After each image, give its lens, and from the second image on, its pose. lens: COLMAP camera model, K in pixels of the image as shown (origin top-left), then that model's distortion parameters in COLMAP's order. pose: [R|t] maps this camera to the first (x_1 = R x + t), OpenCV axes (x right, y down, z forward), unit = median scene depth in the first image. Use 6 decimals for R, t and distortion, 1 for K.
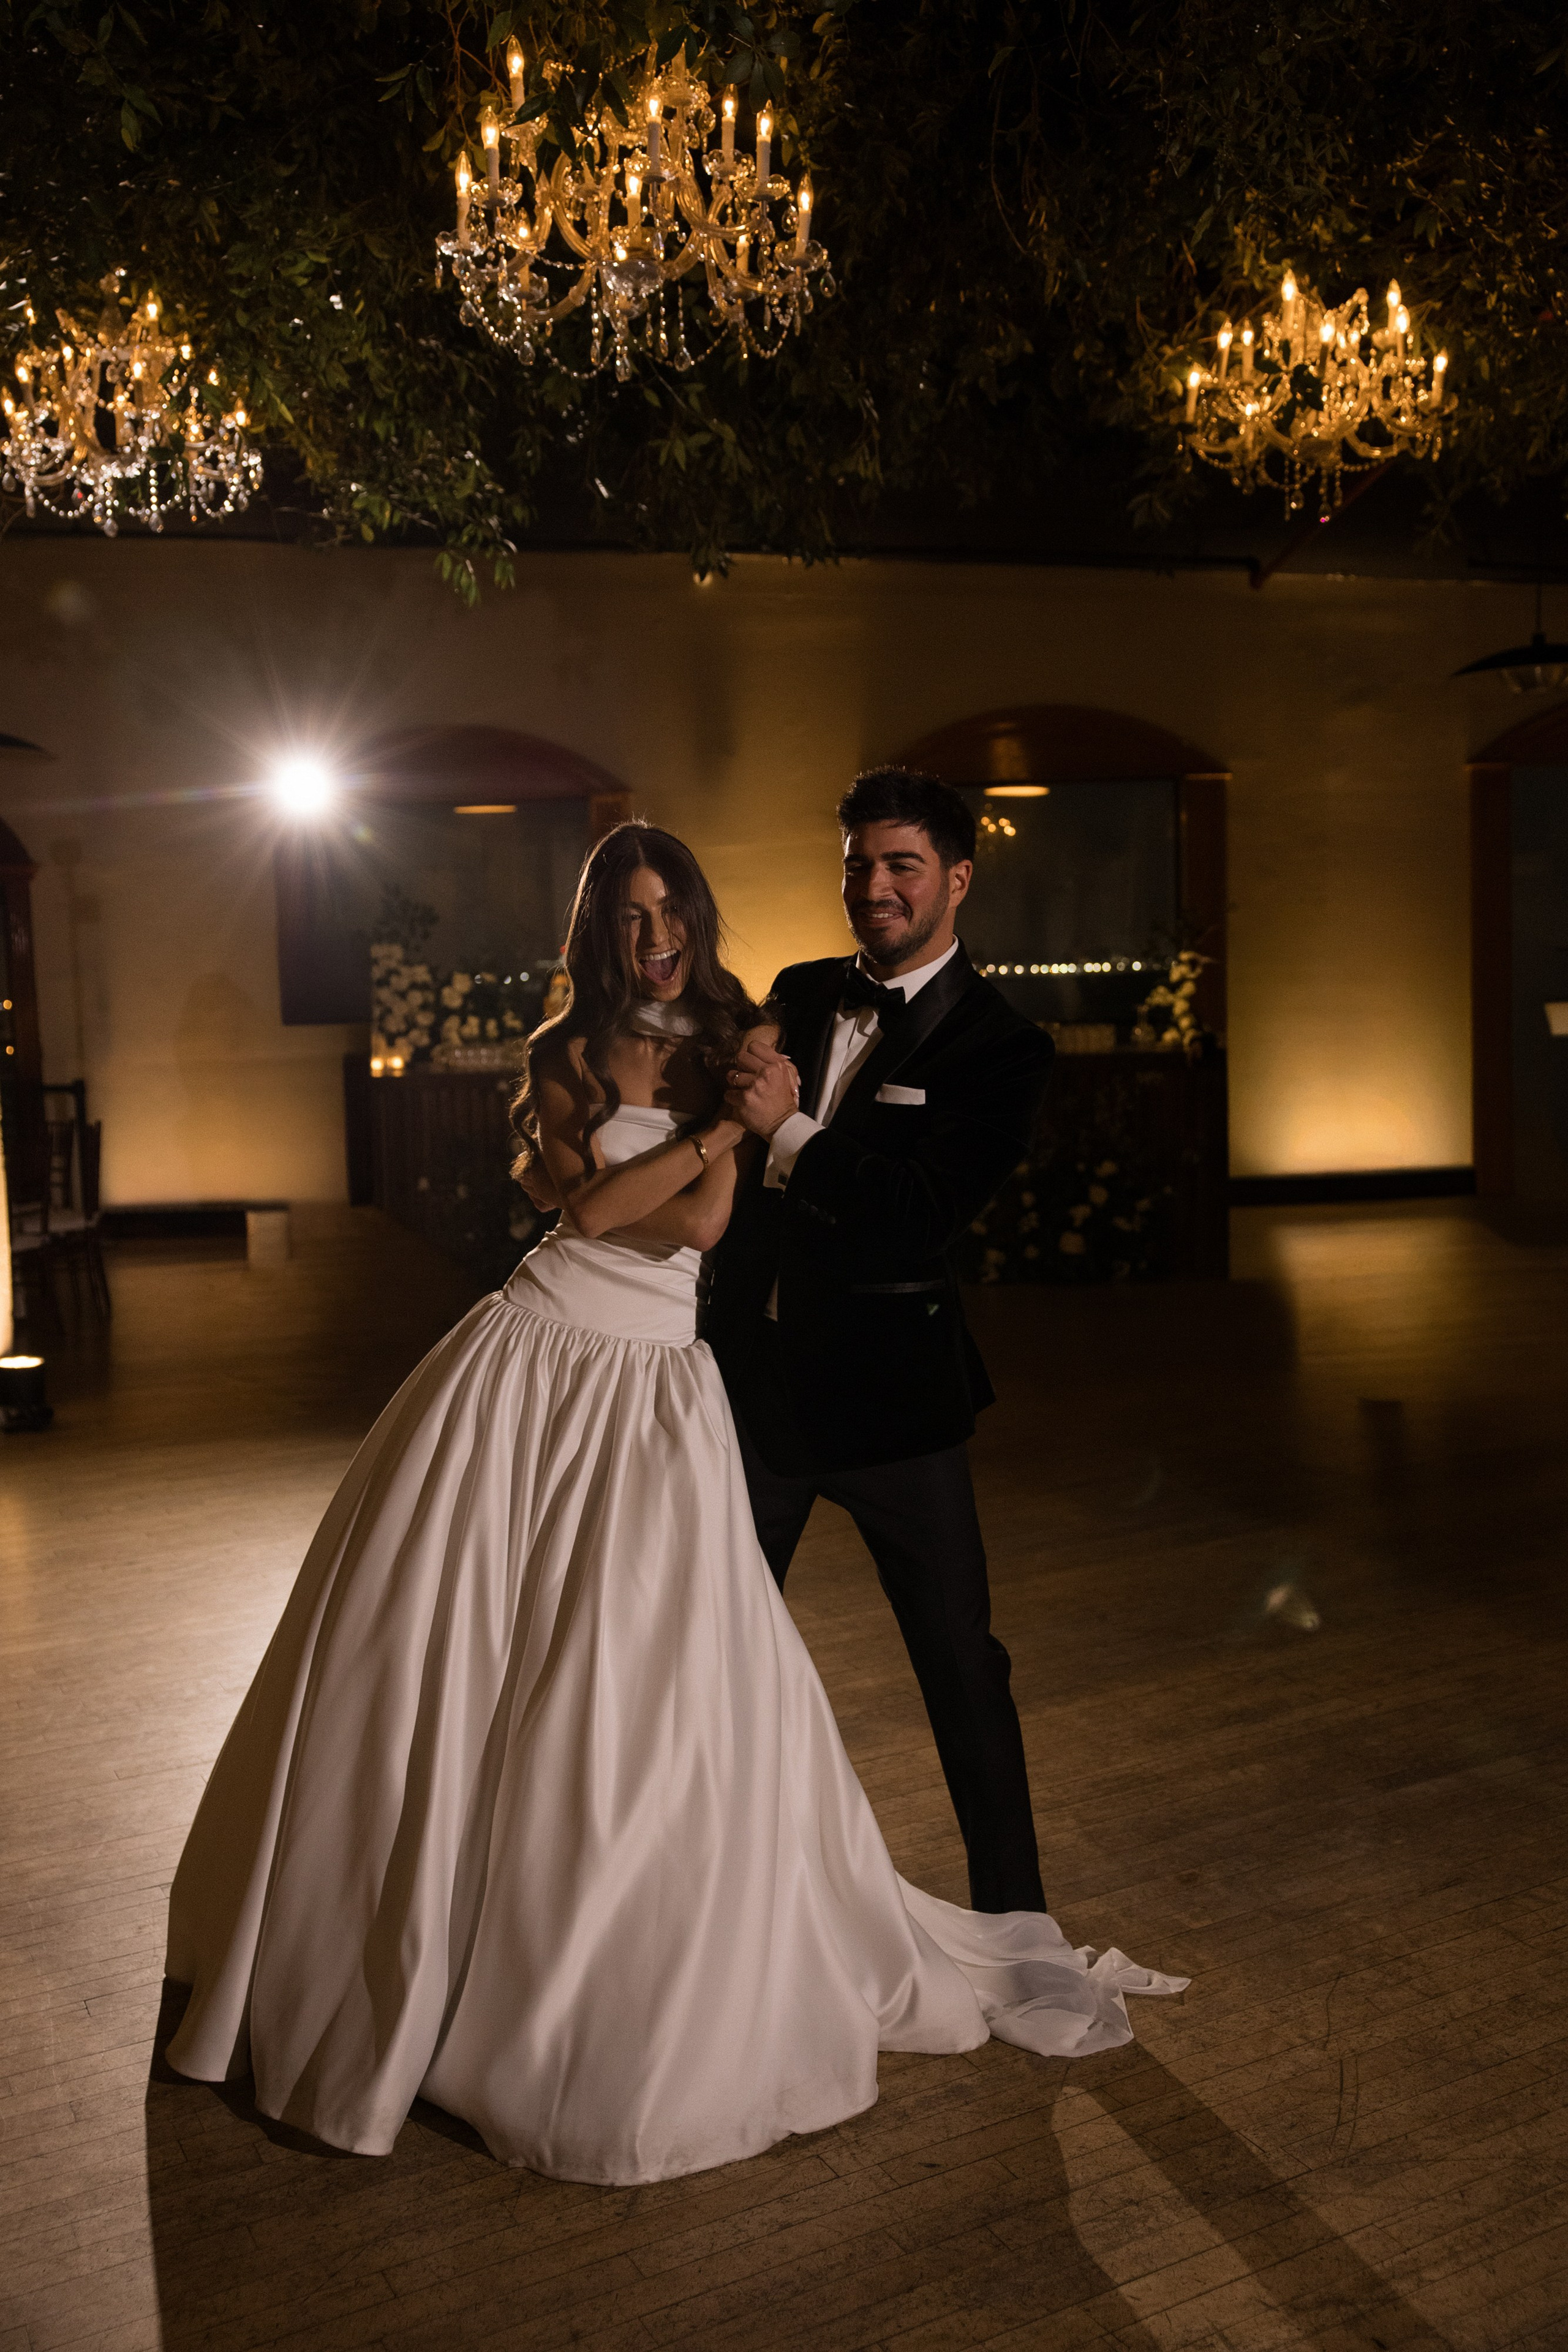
lens RADIAL K [[2088.9, 0, 790.0], [0, 2088.9, 1187.6], [0, 0, 1]] dist [-0.008396, 0.024870]
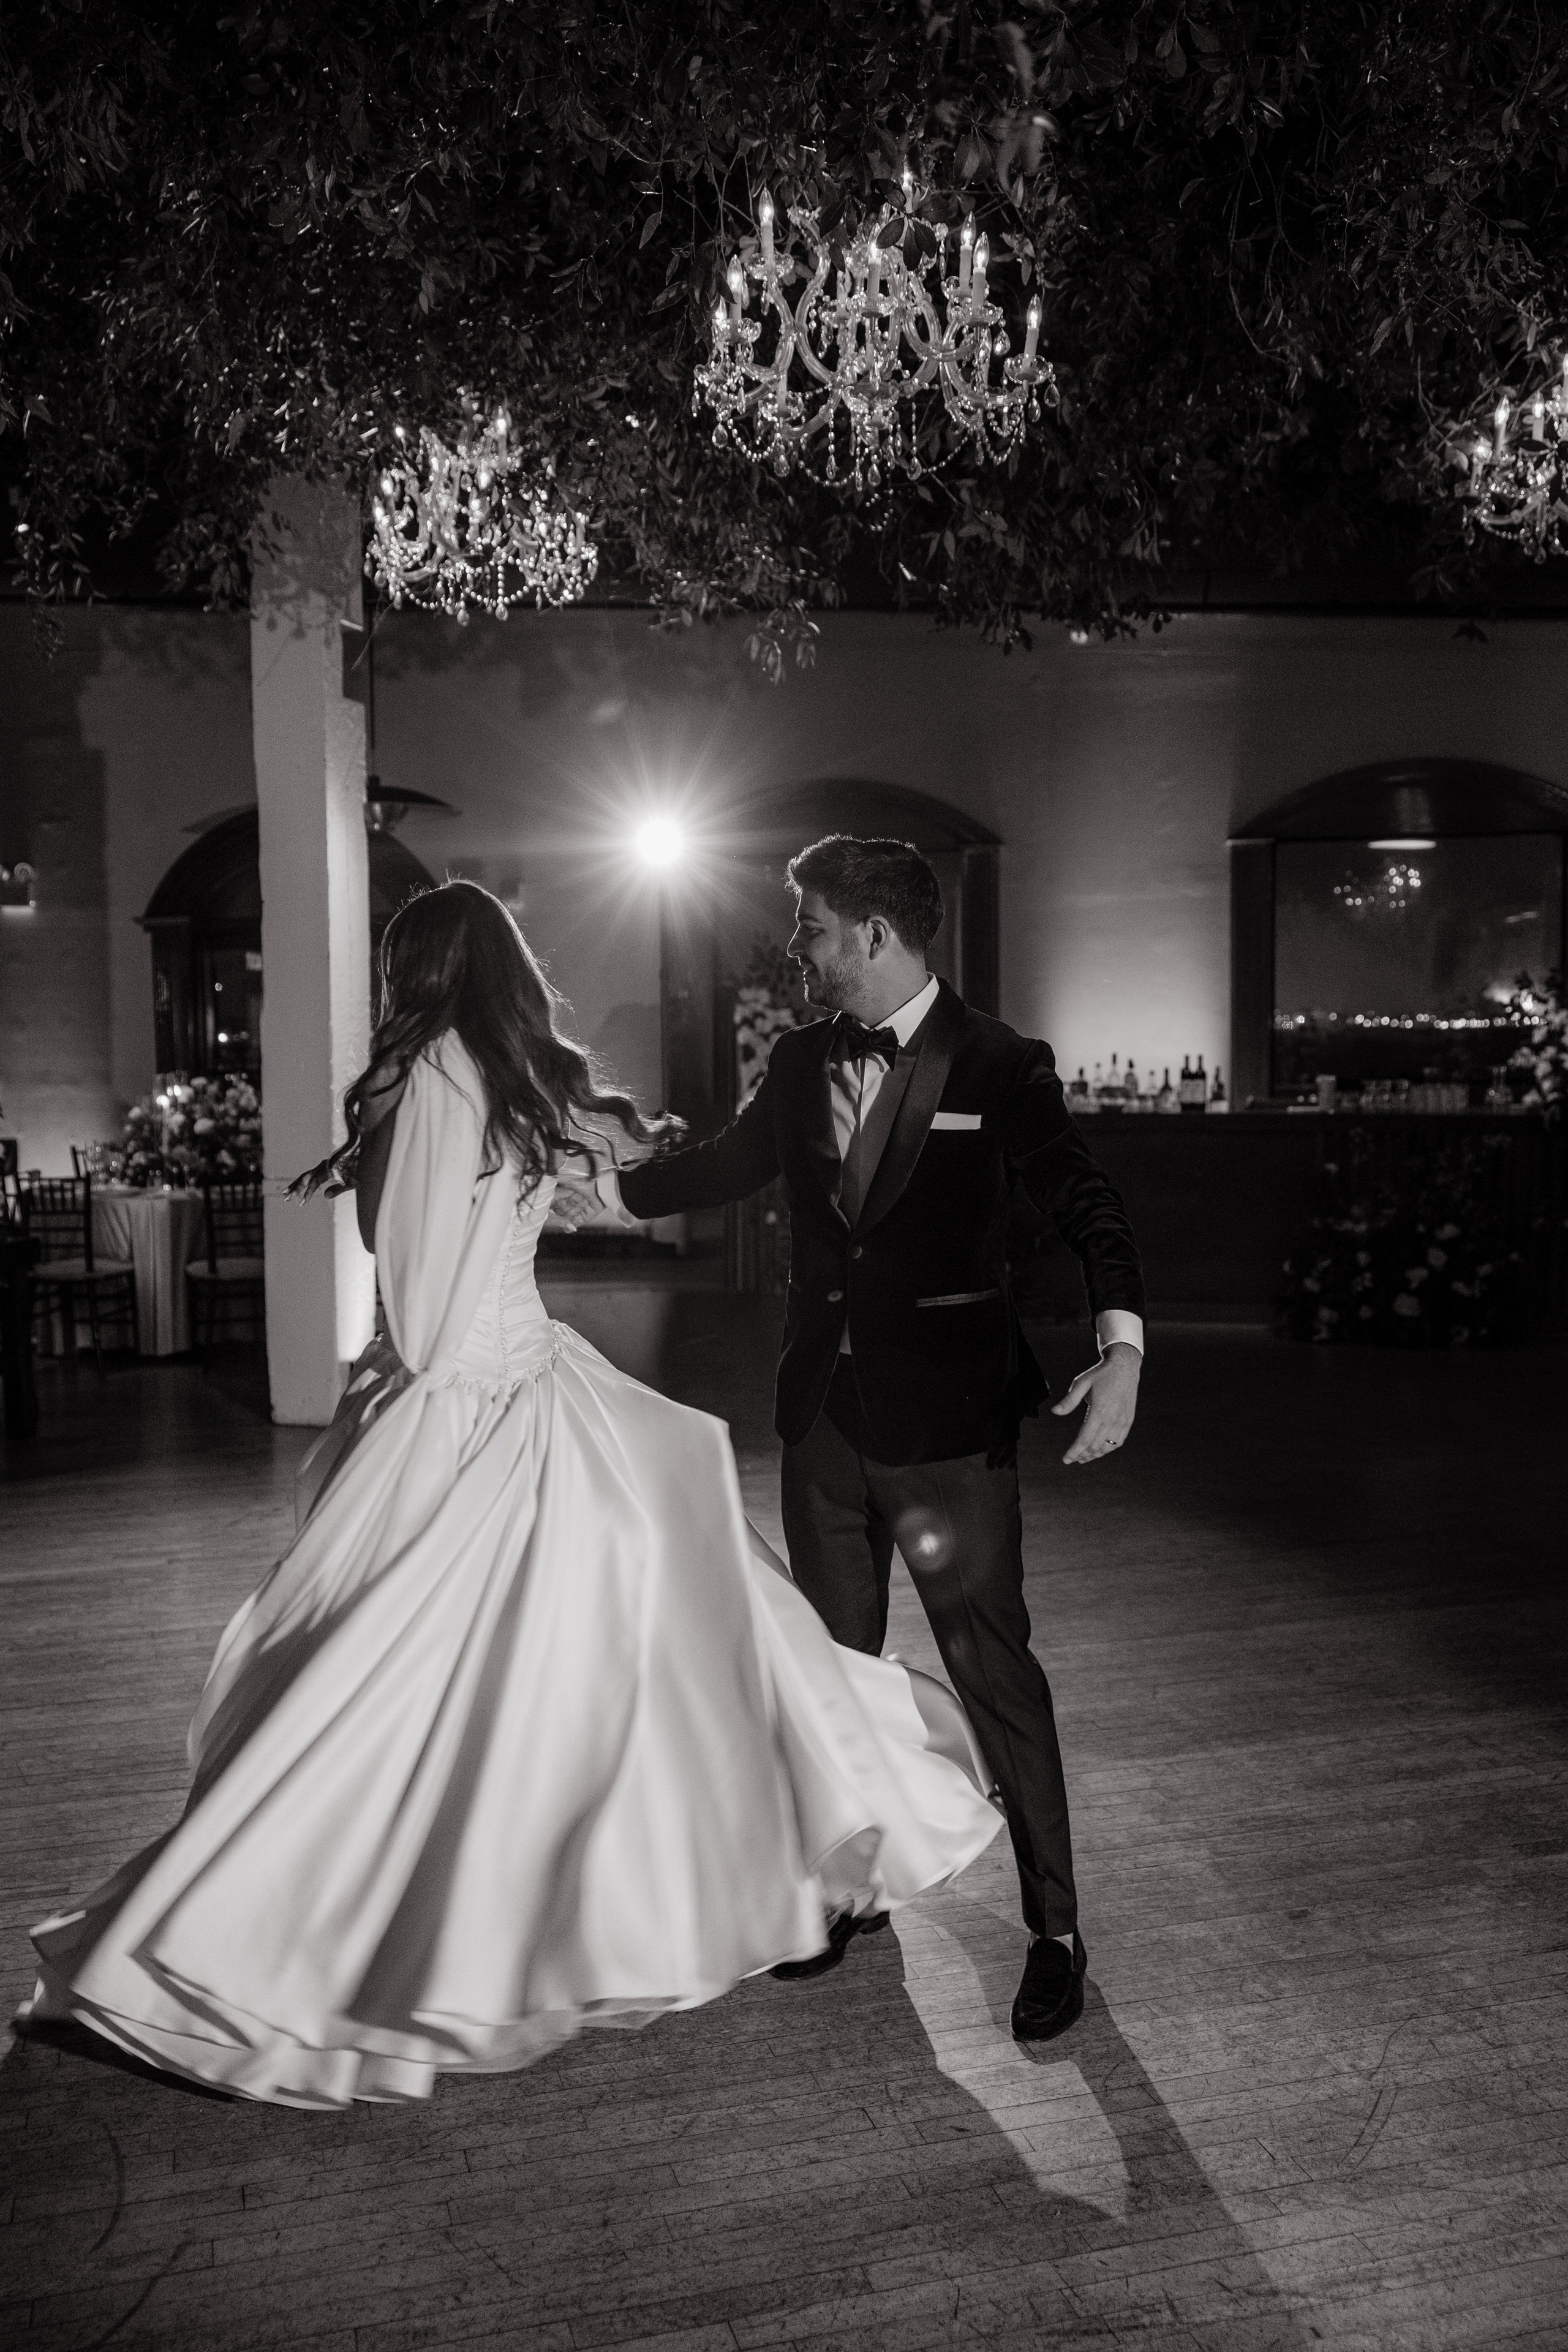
lens RADIAL K [[2088.9, 0, 784.9], [0, 2088.9, 1193.6], [0, 0, 1]] dist [-0.008396, 0.024870]
pose [[0.977302, 0.039468, -0.208140, 0.086779], [-0.042819, 0.999015, -0.011616, -0.003341], [0.207476, 0.020265, 0.978030, -0.048410]]
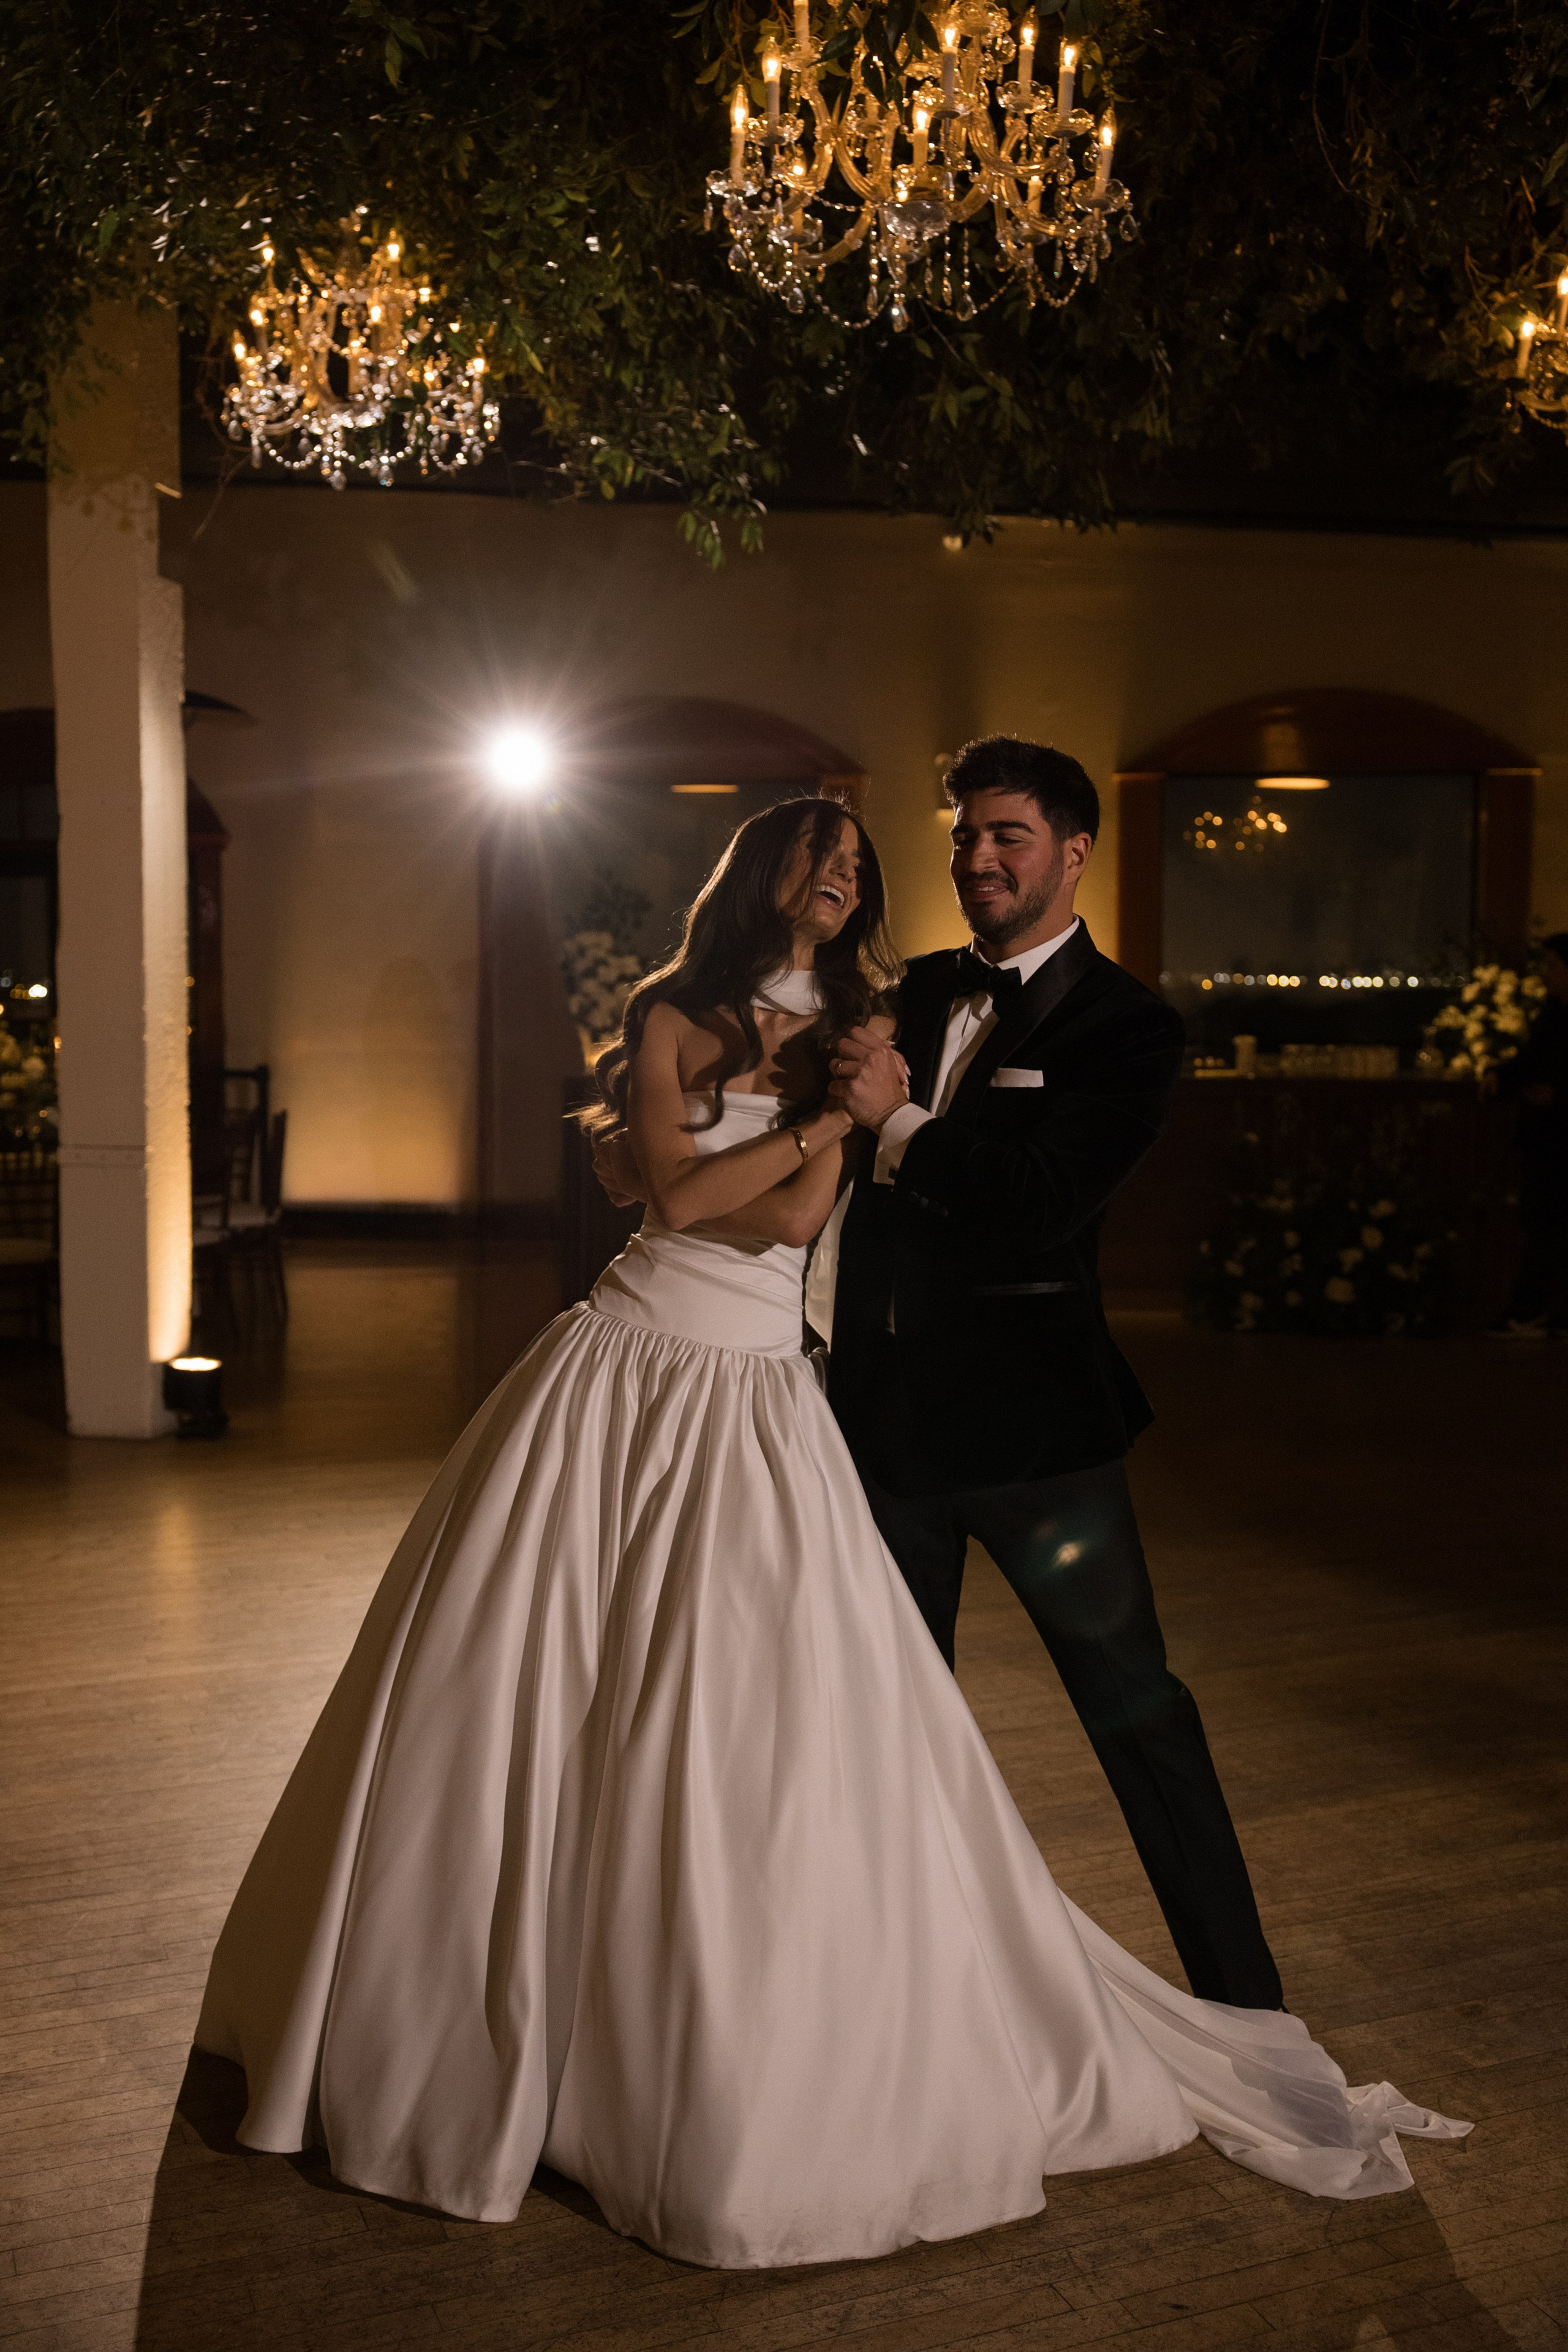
lens RADIAL K [[2305.7, 0, 785.7], [0, 2305.7, 1164.0], [0, 0, 1]] dist [0.012554, 0.000000]
pose [[0.994368, 0.041435, -0.097547, -0.010869], [-0.043365, 0.998902, -0.017750, 0.001023], [0.096704, 0.021880, 0.995073, -0.008348]]
